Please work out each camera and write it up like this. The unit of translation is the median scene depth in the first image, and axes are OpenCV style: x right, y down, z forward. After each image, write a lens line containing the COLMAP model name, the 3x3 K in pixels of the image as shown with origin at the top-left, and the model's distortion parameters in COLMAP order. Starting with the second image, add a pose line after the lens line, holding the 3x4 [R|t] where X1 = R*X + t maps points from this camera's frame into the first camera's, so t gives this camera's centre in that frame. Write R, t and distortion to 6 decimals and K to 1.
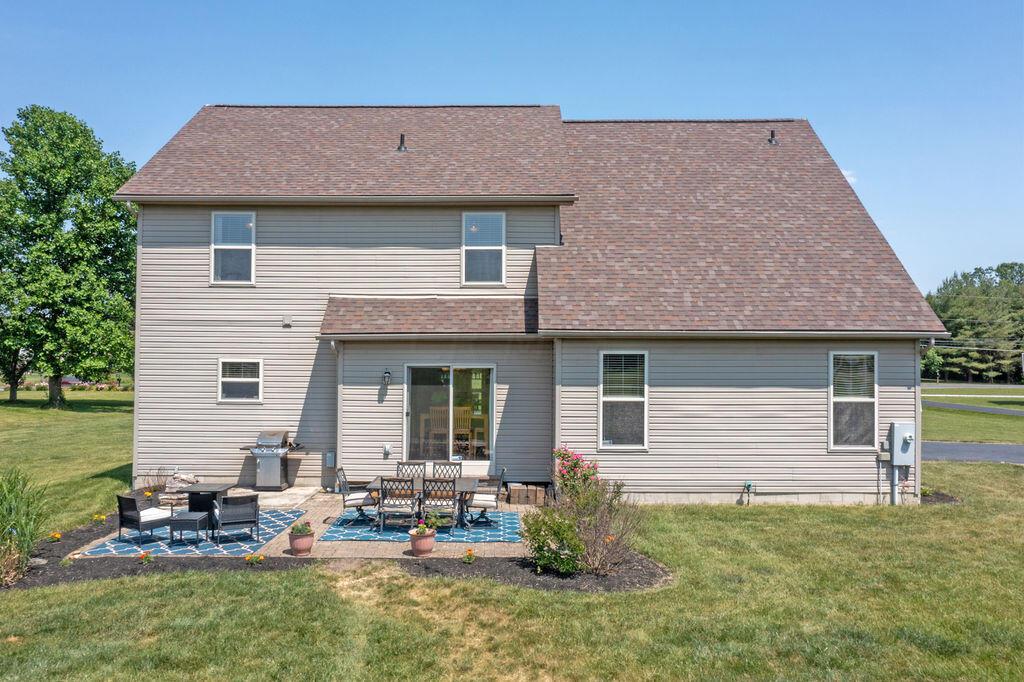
lens RADIAL K [[805.7, 0, 513.0], [0, 805.7, 333.6], [0, 0, 1]] dist [0.009370, 0.006576]
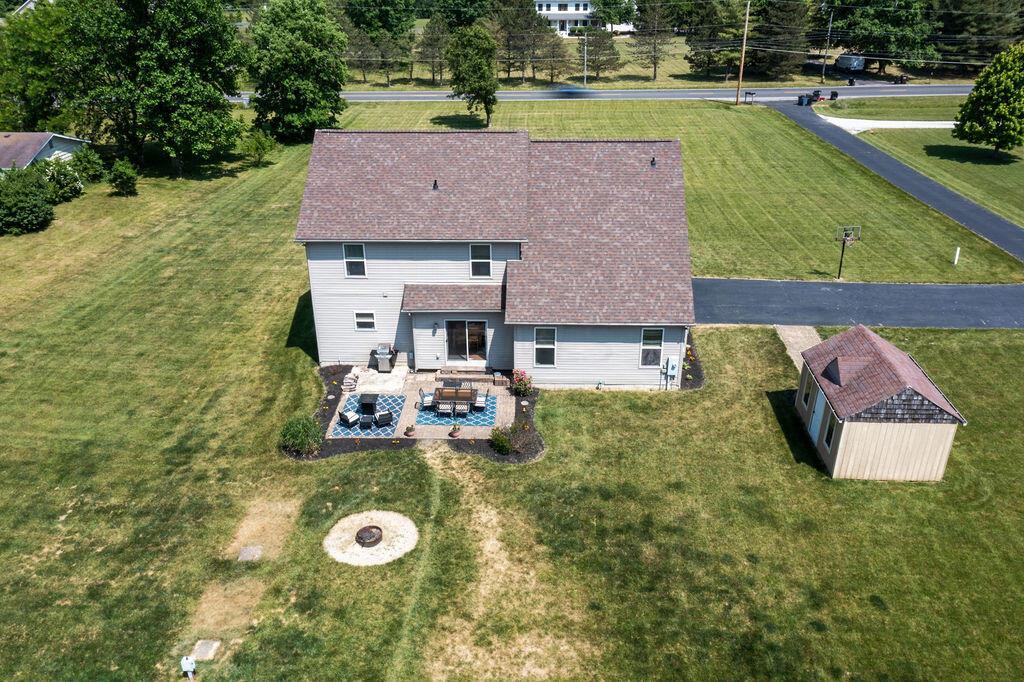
lens RADIAL K [[805.7, 0, 513.0], [0, 805.7, 333.6], [0, 0, 1]] dist [0.009370, 0.006576]
pose [[0.998855, 0.009683, -0.046851, 0.140573], [0.012918, 0.888349, 0.458987, -0.881098], [0.046065, -0.459066, 0.887207, -0.850327]]
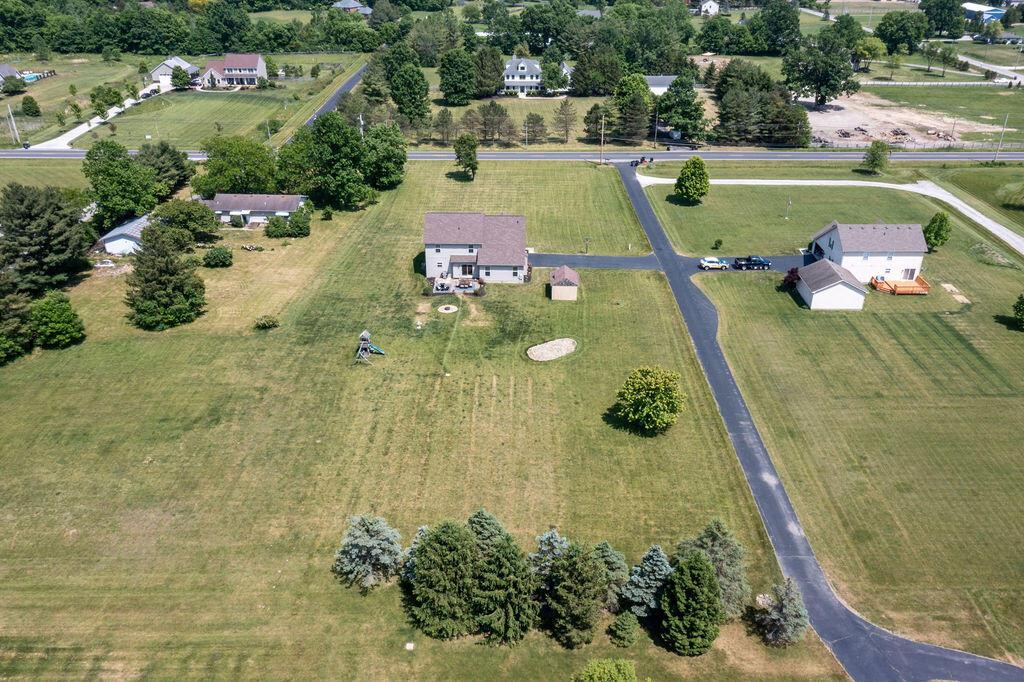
lens RADIAL K [[805.7, 0, 513.0], [0, 805.7, 333.6], [0, 0, 1]] dist [0.009370, 0.006576]
pose [[0.999479, 0.012707, -0.029677, 0.609390], [0.003303, 0.874196, 0.485562, -3.176288], [0.032114, -0.485407, 0.873698, -6.154219]]
